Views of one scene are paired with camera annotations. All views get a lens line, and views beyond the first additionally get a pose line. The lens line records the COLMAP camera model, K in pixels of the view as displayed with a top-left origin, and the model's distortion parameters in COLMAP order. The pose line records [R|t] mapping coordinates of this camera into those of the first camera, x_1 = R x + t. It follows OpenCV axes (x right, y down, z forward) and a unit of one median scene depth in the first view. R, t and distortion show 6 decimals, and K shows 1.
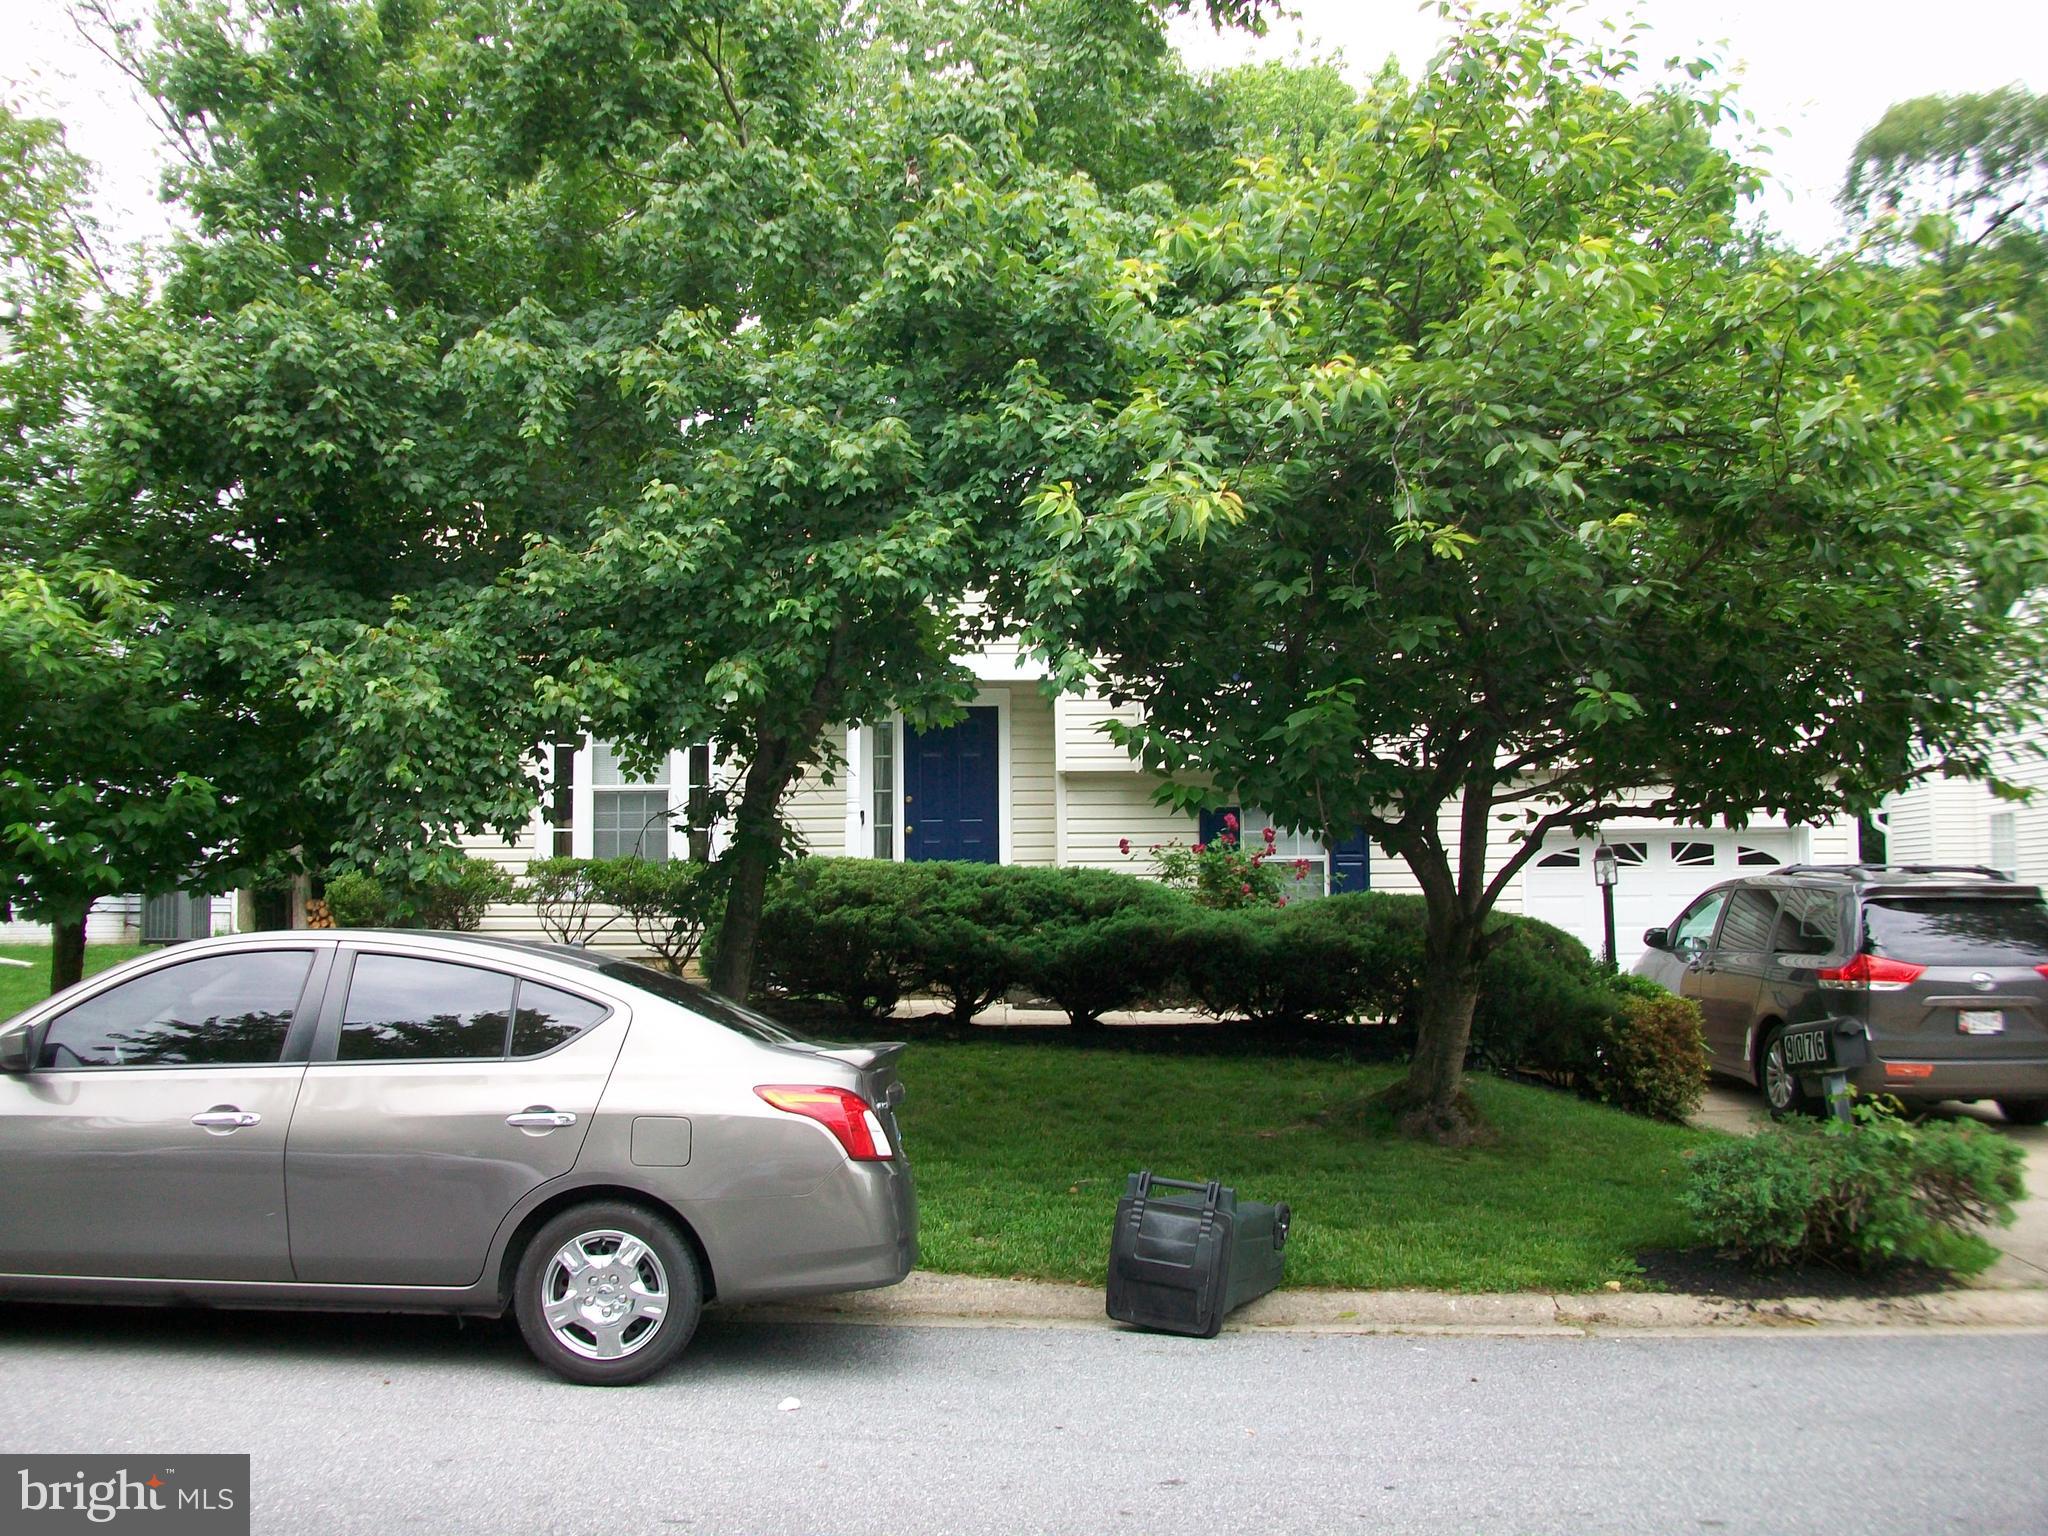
lens RADIAL K [[1934.0, 0, 1024.0], [0, 1934.0, 768.0], [0, 0, 1]] dist [-0.088343, 0.007177]
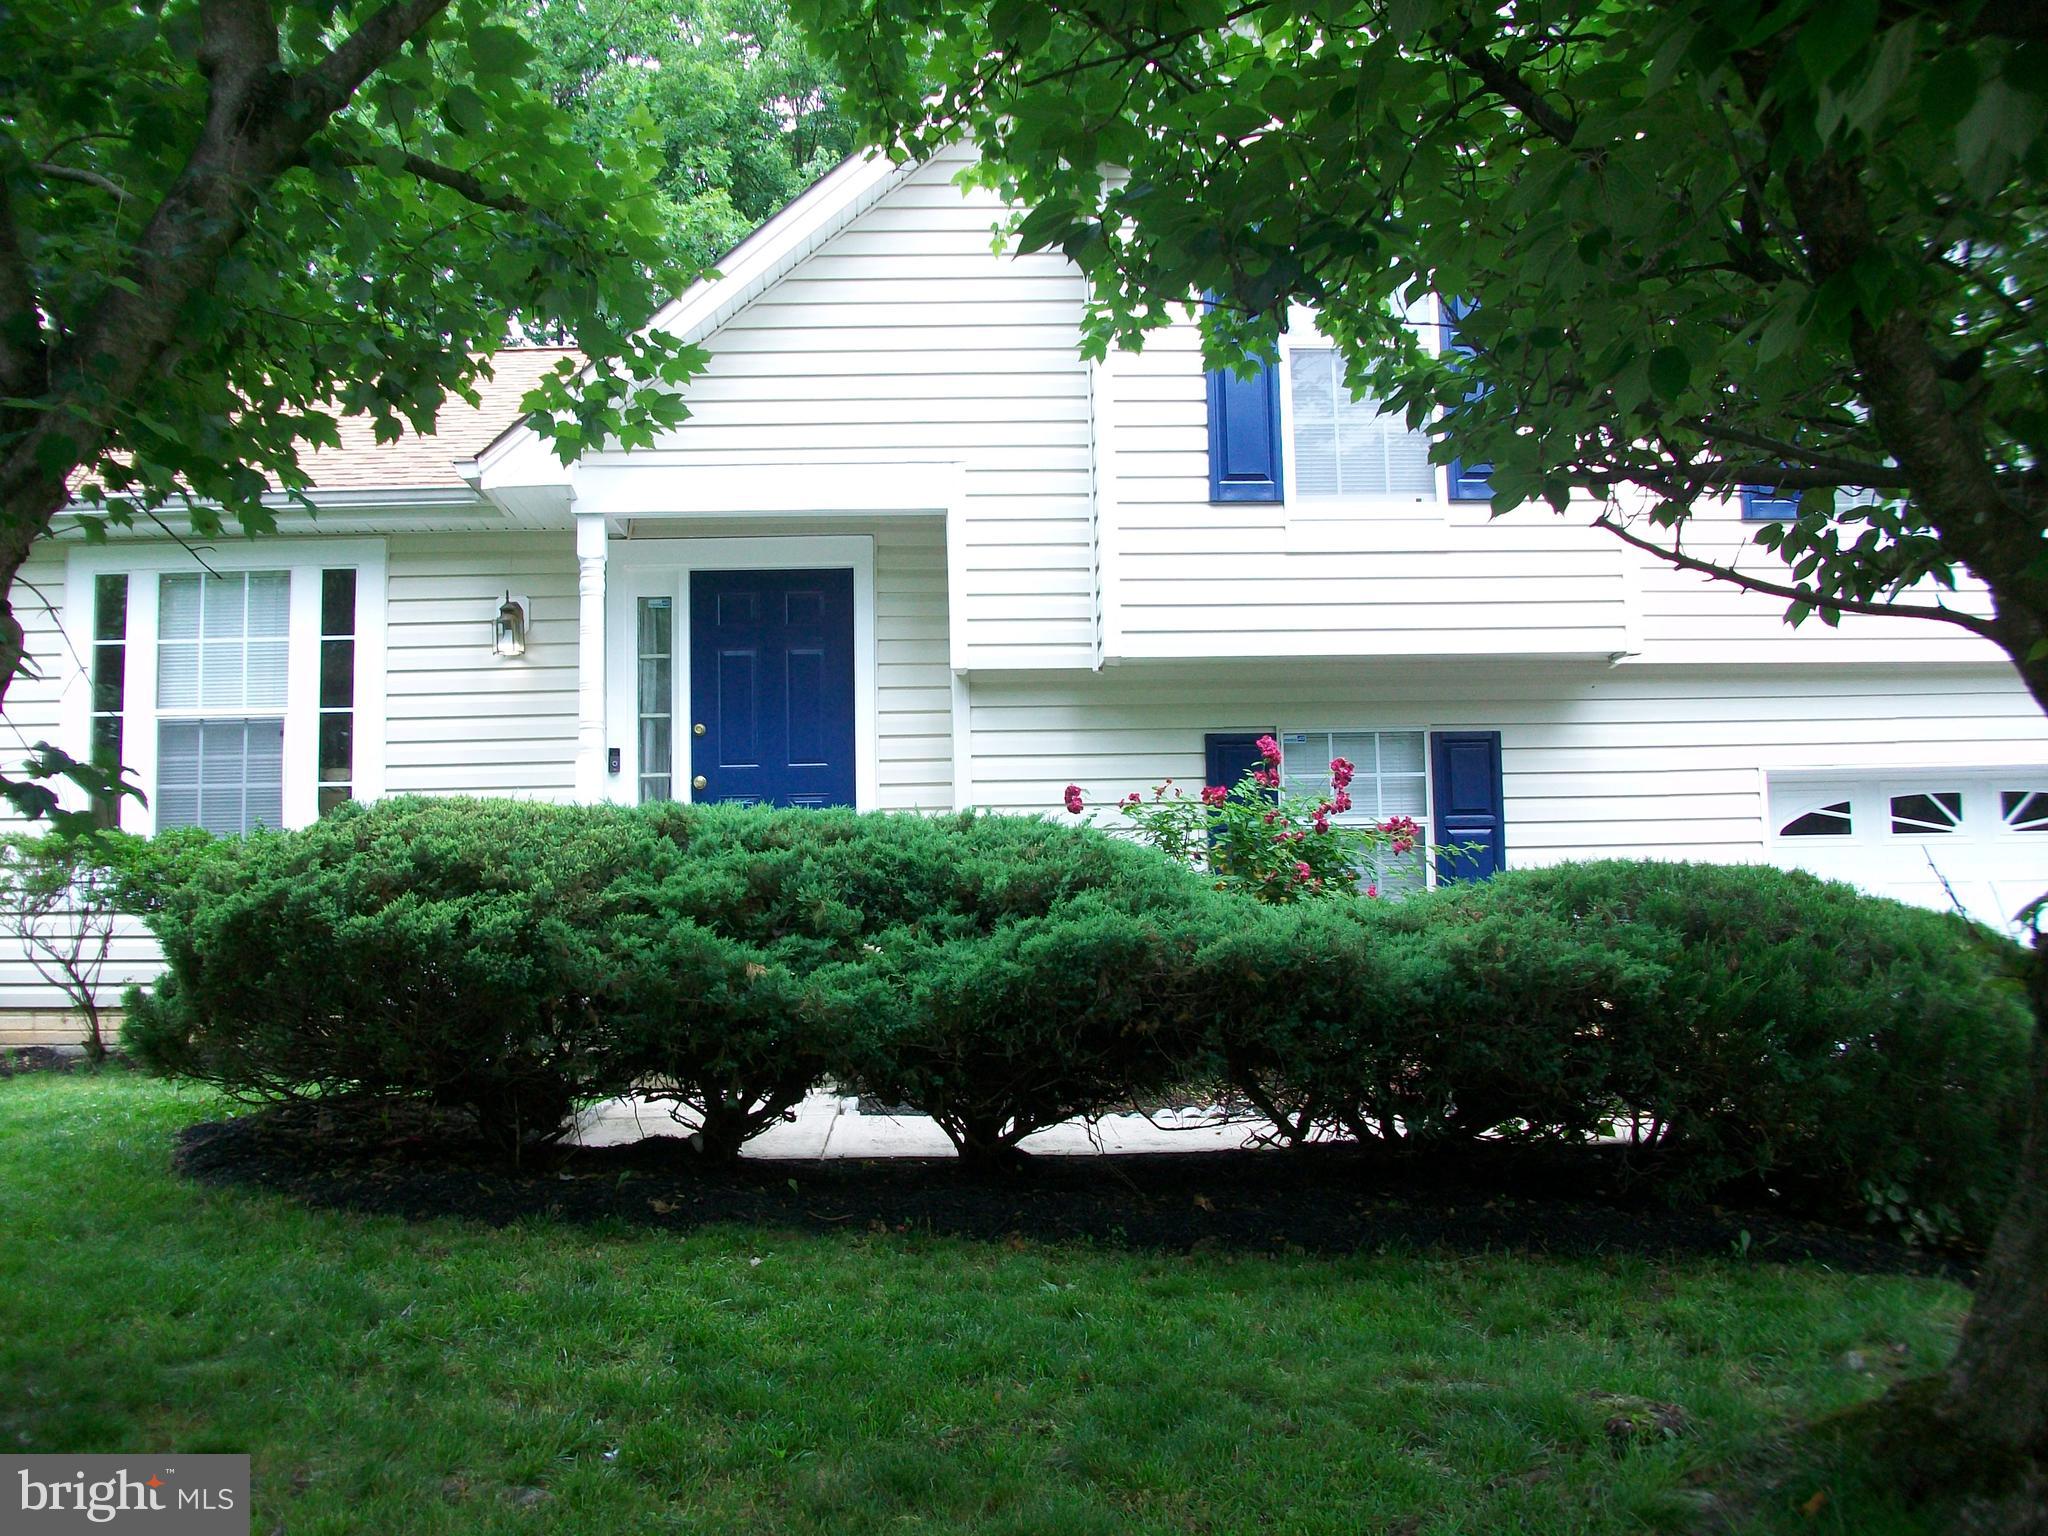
lens RADIAL K [[1934.0, 0, 1024.0], [0, 1934.0, 768.0], [0, 0, 1]] dist [-0.088343, 0.007177]
pose [[0.999570, -0.008426, 0.028099, 0.023019], [0.008862, 0.999842, -0.015423, 0.040900], [-0.027965, 0.015665, 0.999486, 0.461606]]
